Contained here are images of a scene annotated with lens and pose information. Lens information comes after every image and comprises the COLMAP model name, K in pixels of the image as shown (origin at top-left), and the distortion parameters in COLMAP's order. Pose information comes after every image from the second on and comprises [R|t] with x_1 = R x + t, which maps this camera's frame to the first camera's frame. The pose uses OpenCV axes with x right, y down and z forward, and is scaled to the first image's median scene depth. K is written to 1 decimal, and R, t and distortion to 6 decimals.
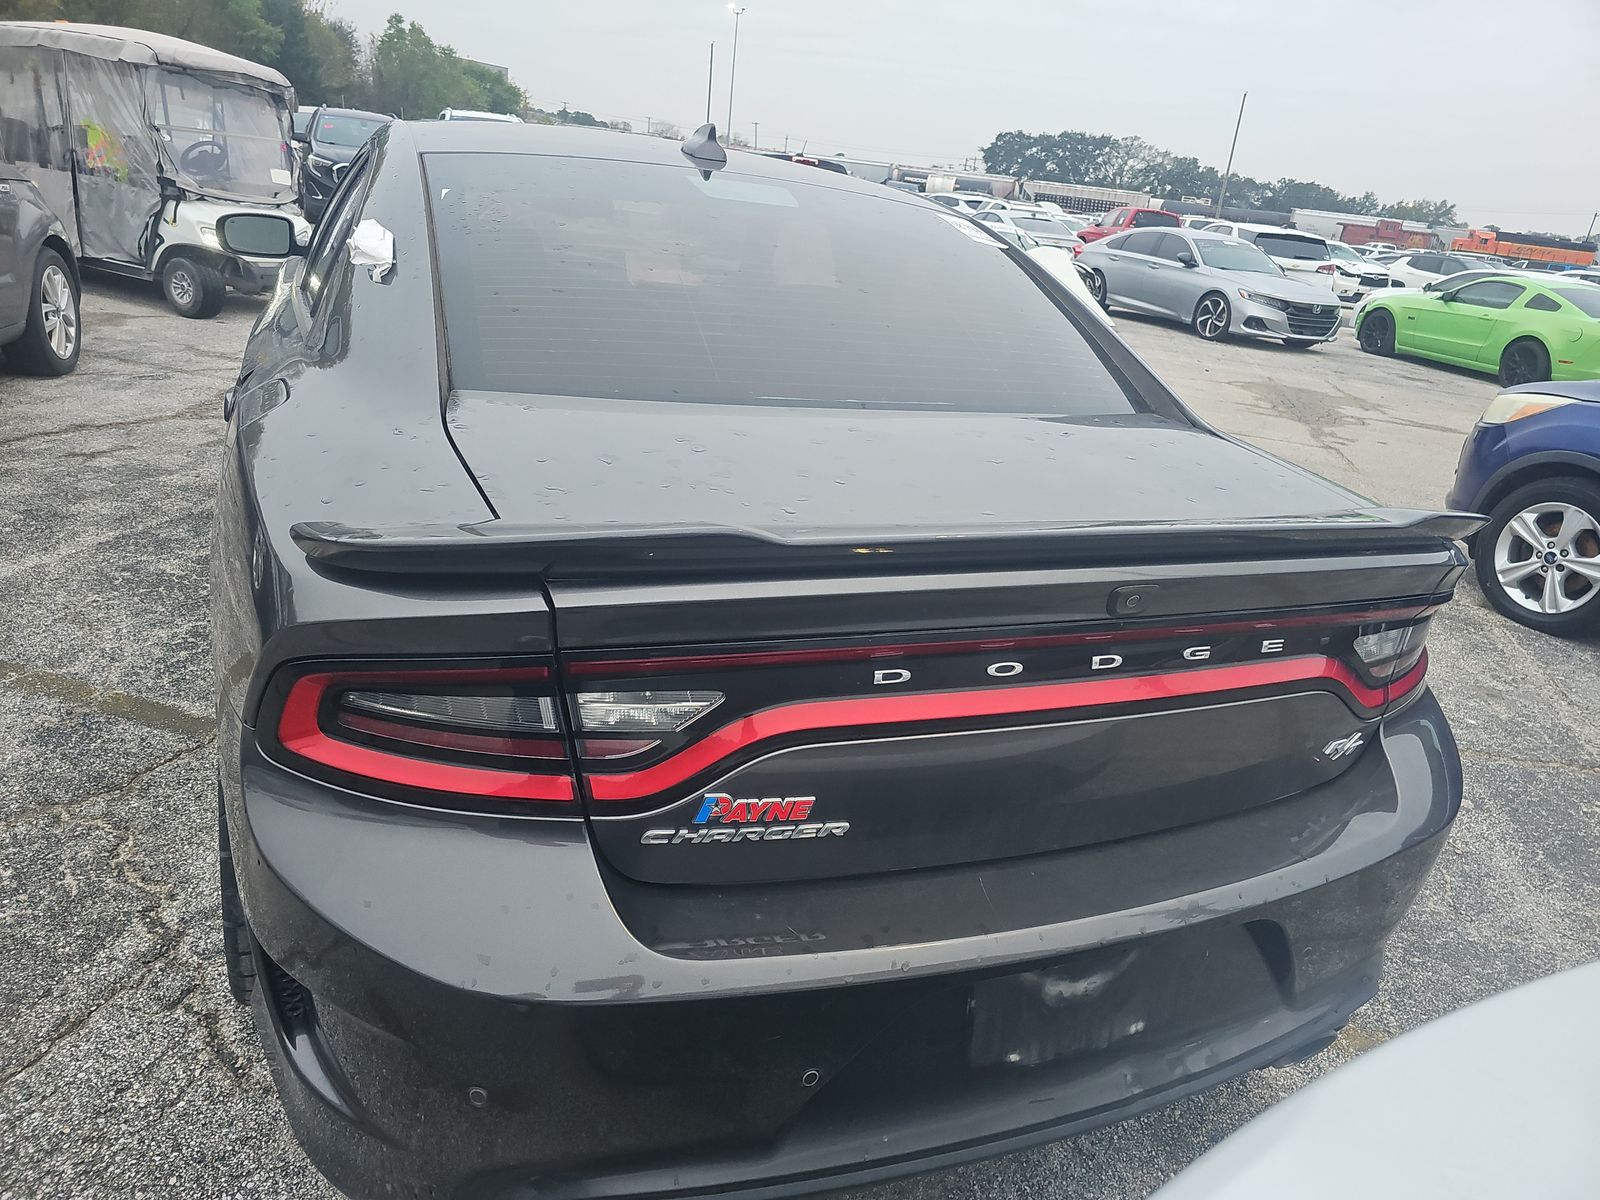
lens RADIAL K [[1091.4, 0, 800.7], [0, 1091.4, 603.2], [0, 0, 1]] dist [0.012377, -0.008711]
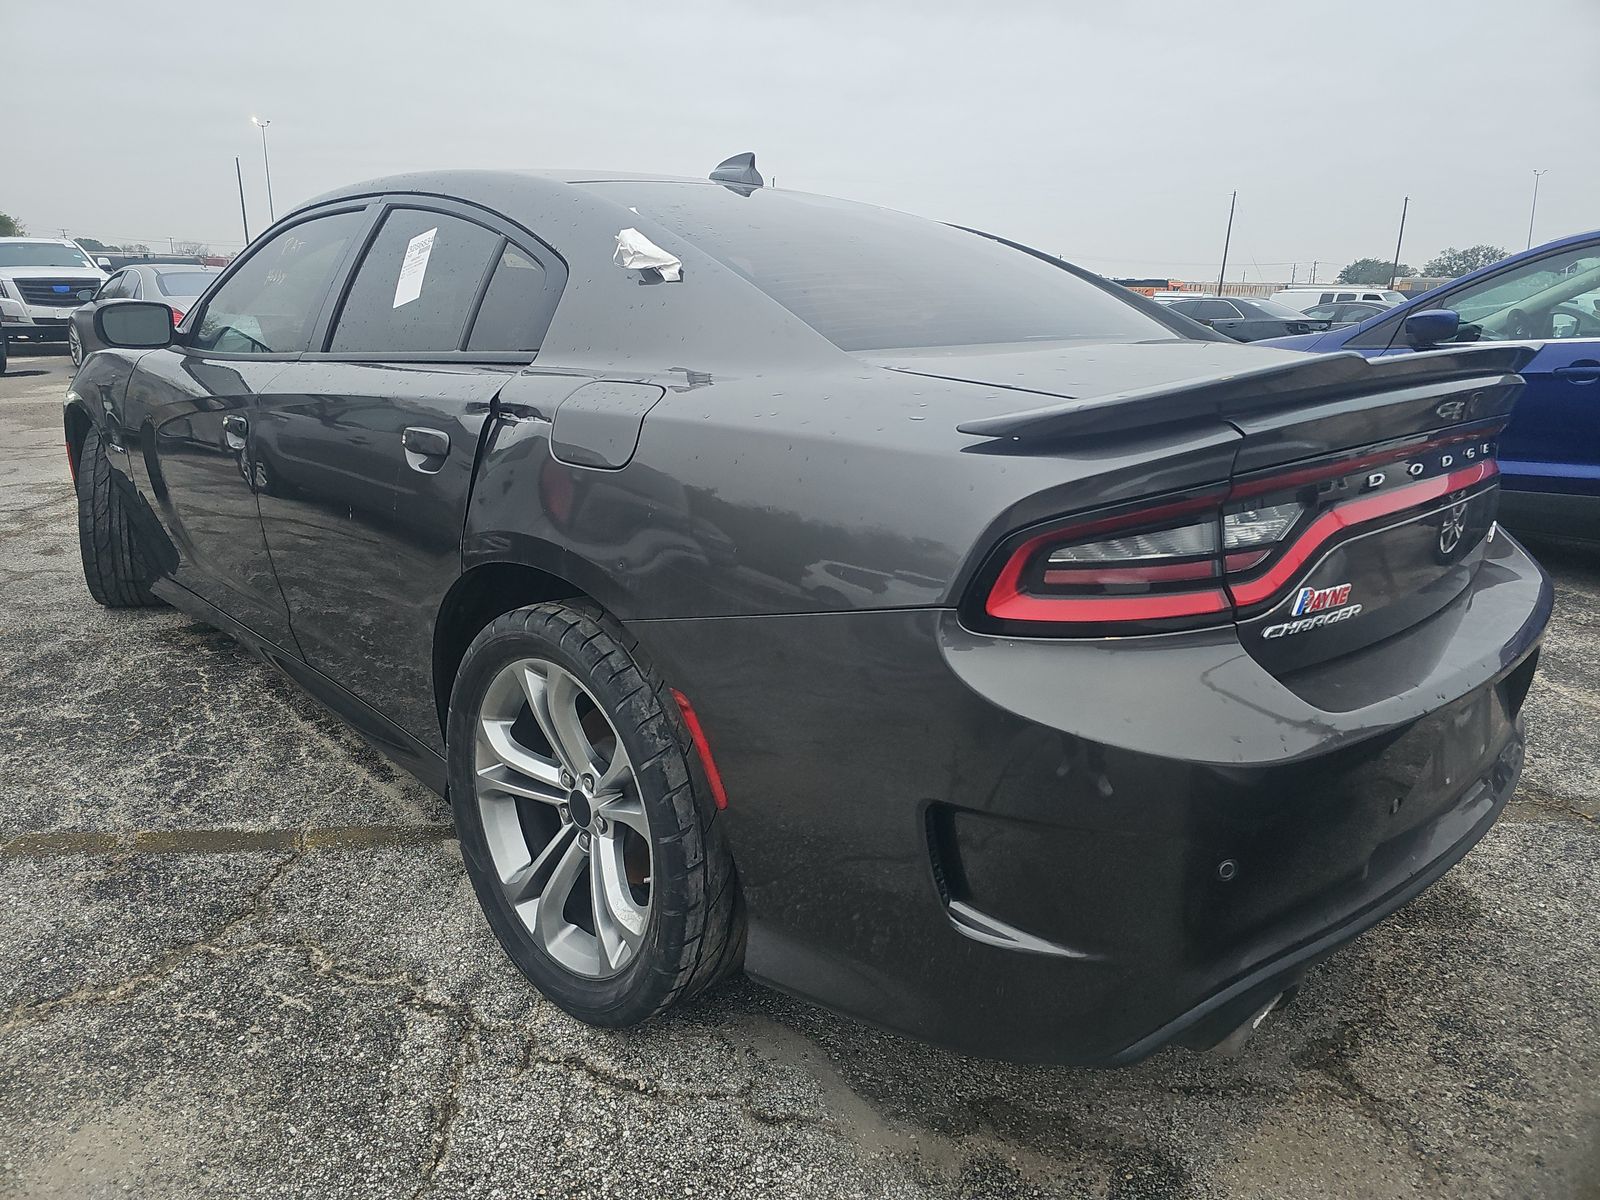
lens RADIAL K [[1091.4, 0, 804.6], [0, 1091.4, 594.0], [0, 0, 1]] dist [0.012377, -0.008711]
pose [[0.926525, -0.186265, 0.326889, -0.622230], [0.210937, 0.976623, -0.041382, 0.069583], [-0.311539, 0.107294, 0.944156, 0.004601]]
